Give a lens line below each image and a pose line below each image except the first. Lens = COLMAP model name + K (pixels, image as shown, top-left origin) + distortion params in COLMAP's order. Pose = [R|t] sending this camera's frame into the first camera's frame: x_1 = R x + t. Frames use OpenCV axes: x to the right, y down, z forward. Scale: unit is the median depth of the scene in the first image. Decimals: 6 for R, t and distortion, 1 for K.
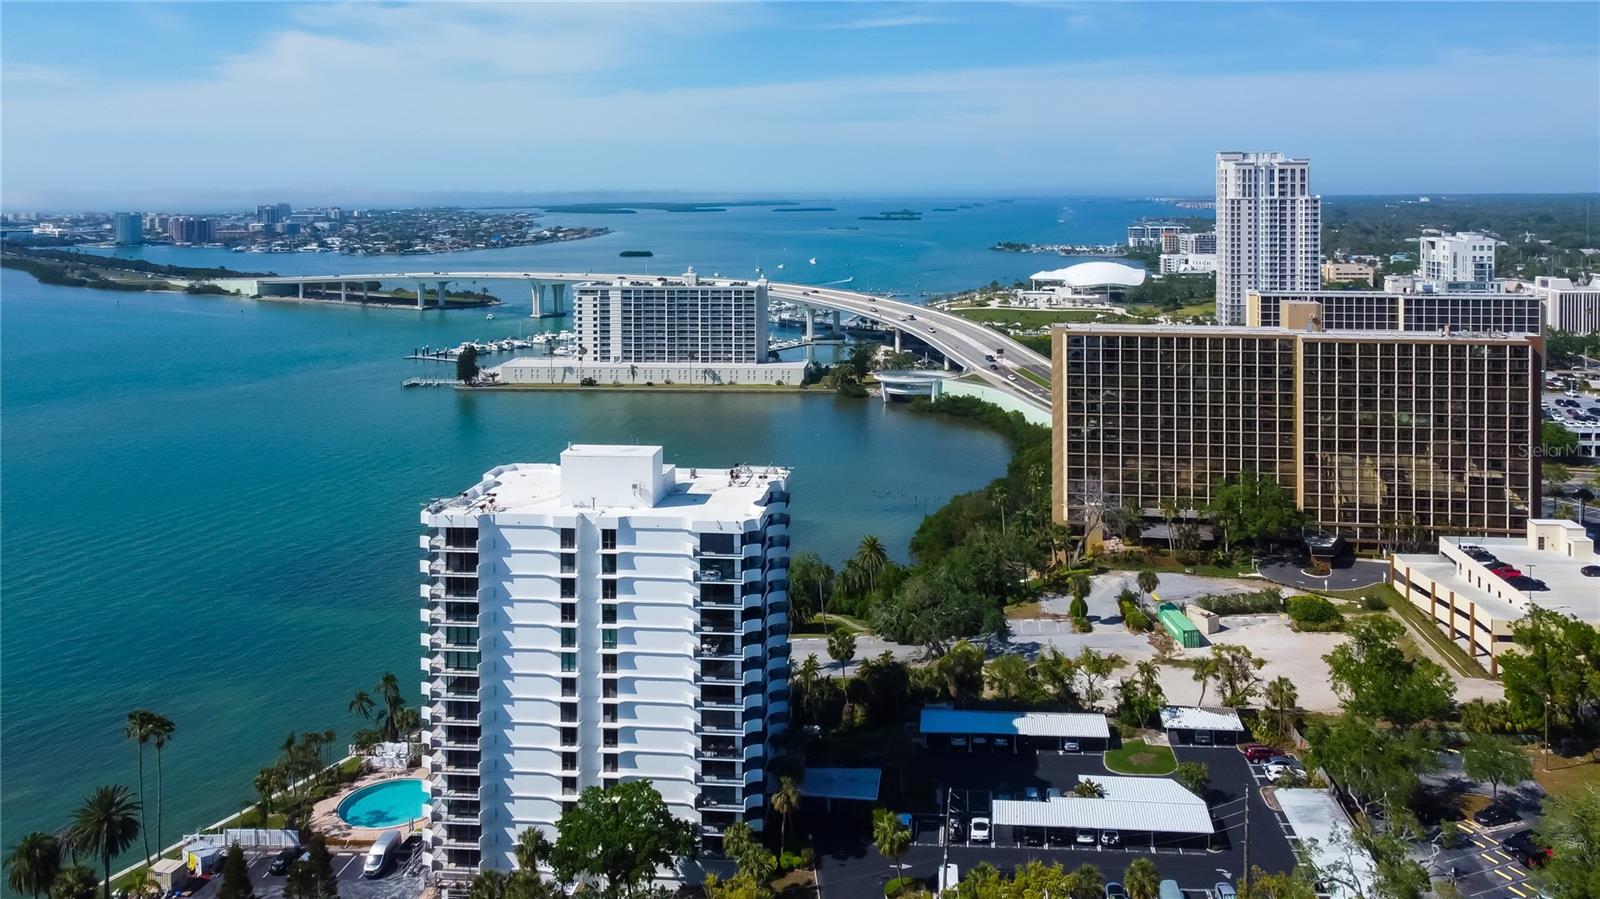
lens RADIAL K [[1282.1, 0, 847.0], [0, 1282.1, 222.2], [0, 0, 1]] dist [0.010393, 0.000022]
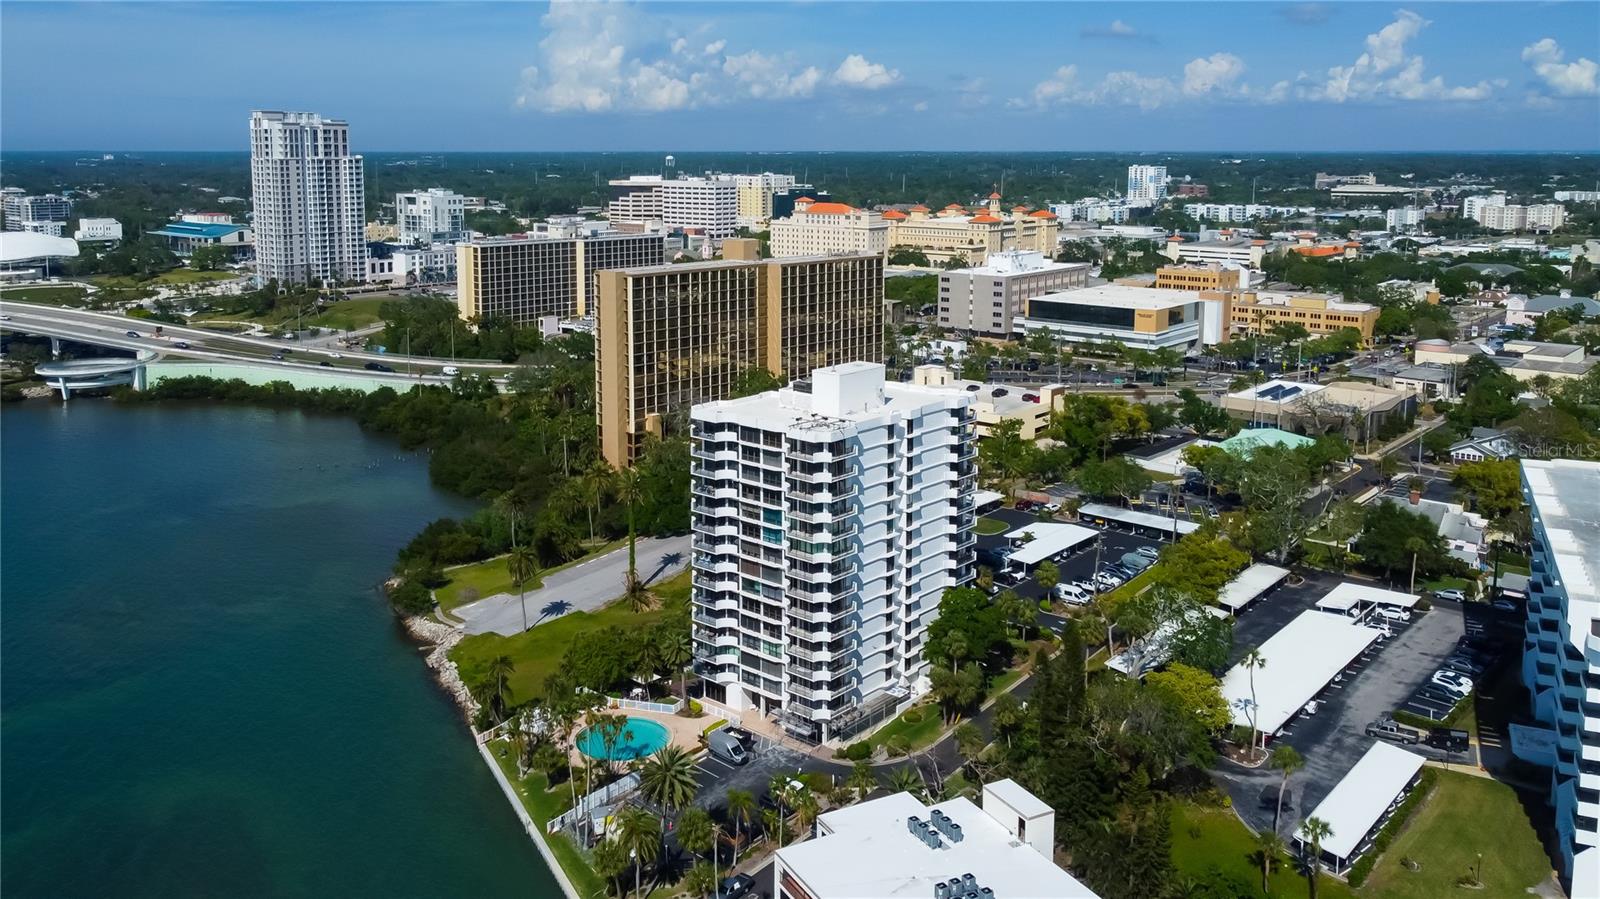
lens RADIAL K [[1308.5, 0, 803.4], [0, 1308.5, 325.7], [0, 0, 1]] dist [0.004857, 0.017464]
pose [[0.575227, -0.107204, 0.810939, -0.359596], [0.017459, 0.992758, 0.118856, -0.004223], [-0.817808, -0.054210, 0.572932, 0.090235]]
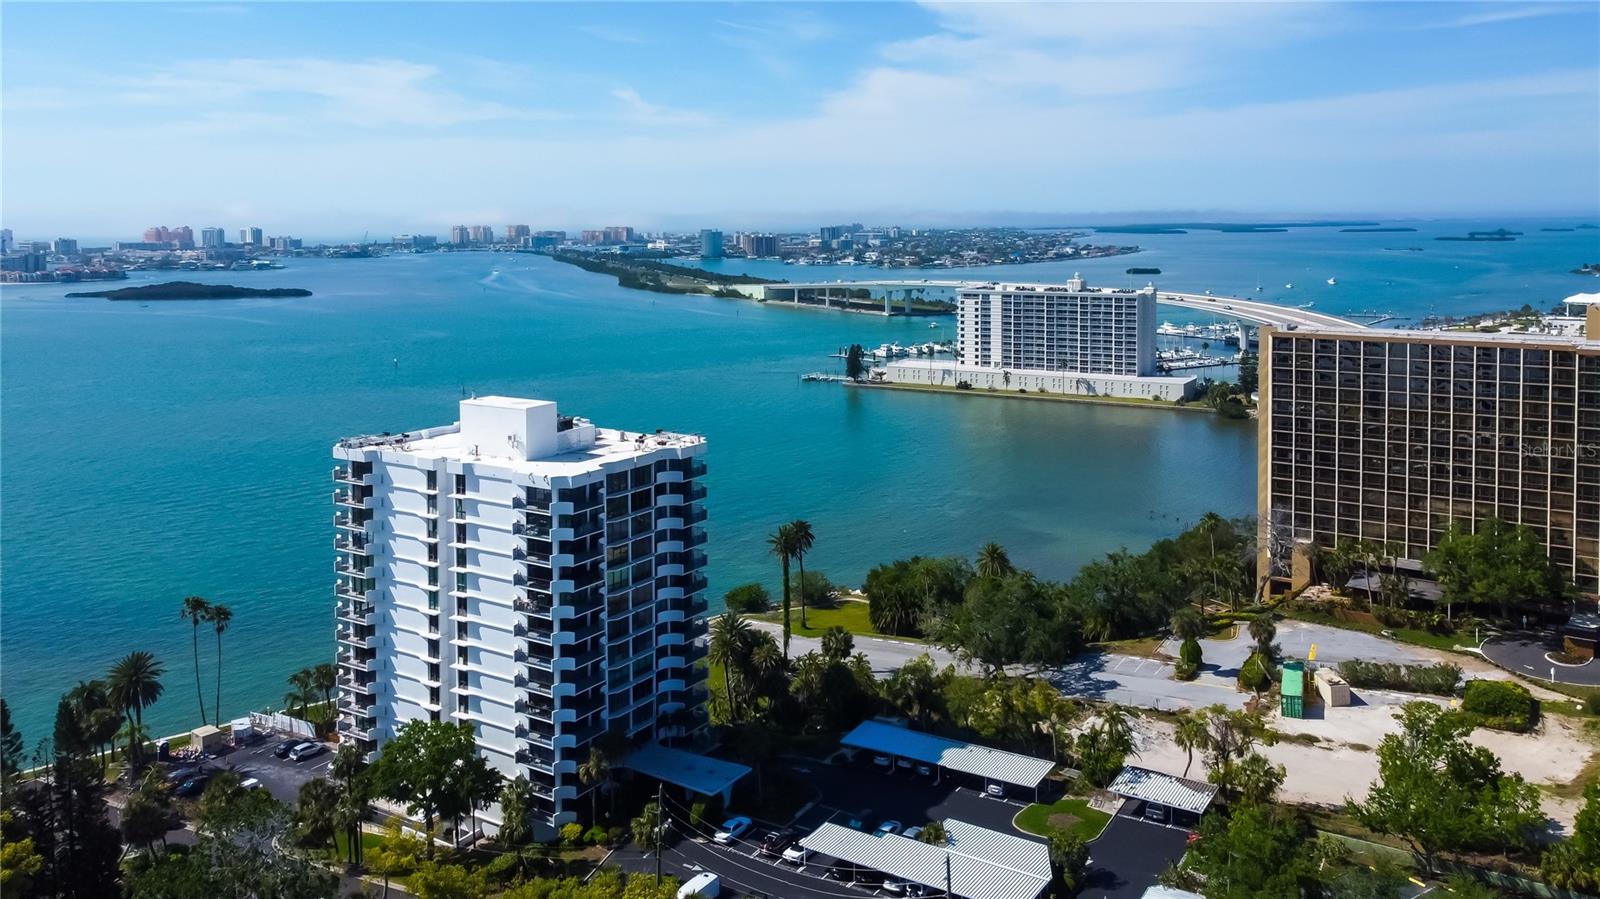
lens RADIAL K [[1279.0, 0, 822.0], [0, 1279.0, 264.8], [0, 0, 1]] dist [0.010477, 0.001060]
pose [[0.892717, 0.013646, -0.450411, 0.142778], [-0.006990, 0.999840, 0.016436, 0.014914], [0.450563, -0.011524, 0.892670, 0.061851]]
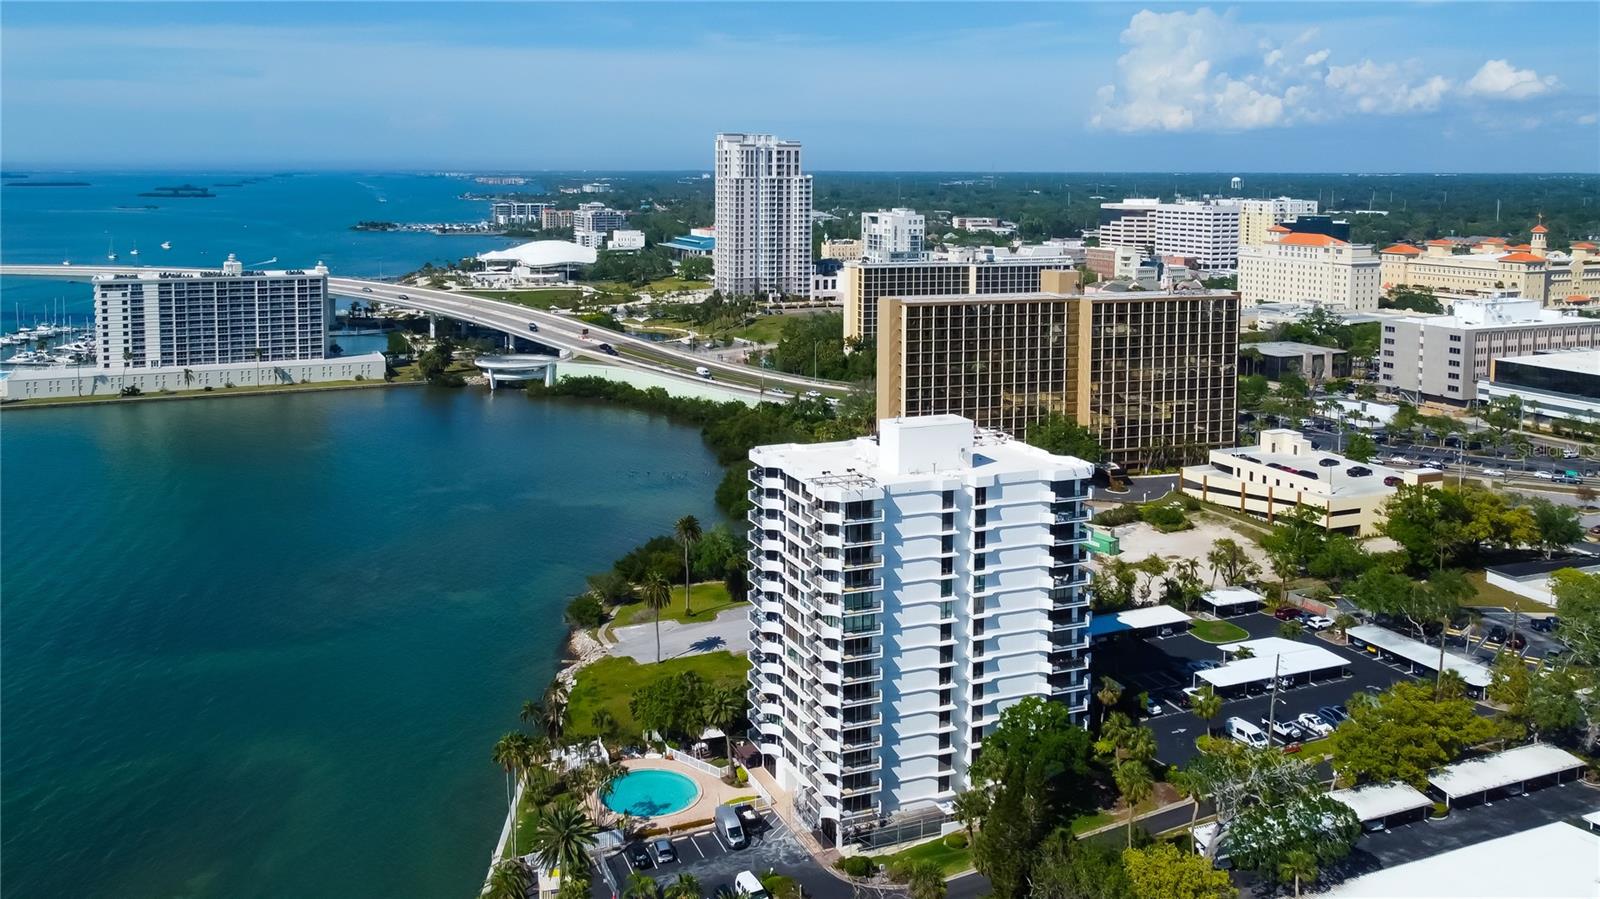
lens RADIAL K [[1341.2, 0, 741.7], [0, 1341.2, 277.7], [0, 0, 1]] dist [0.013219, 0.008573]
pose [[0.885808, -0.031709, 0.462968, -0.247030], [0.004074, 0.998156, 0.060570, -0.004025], [-0.464035, -0.051767, 0.884303, 0.019720]]
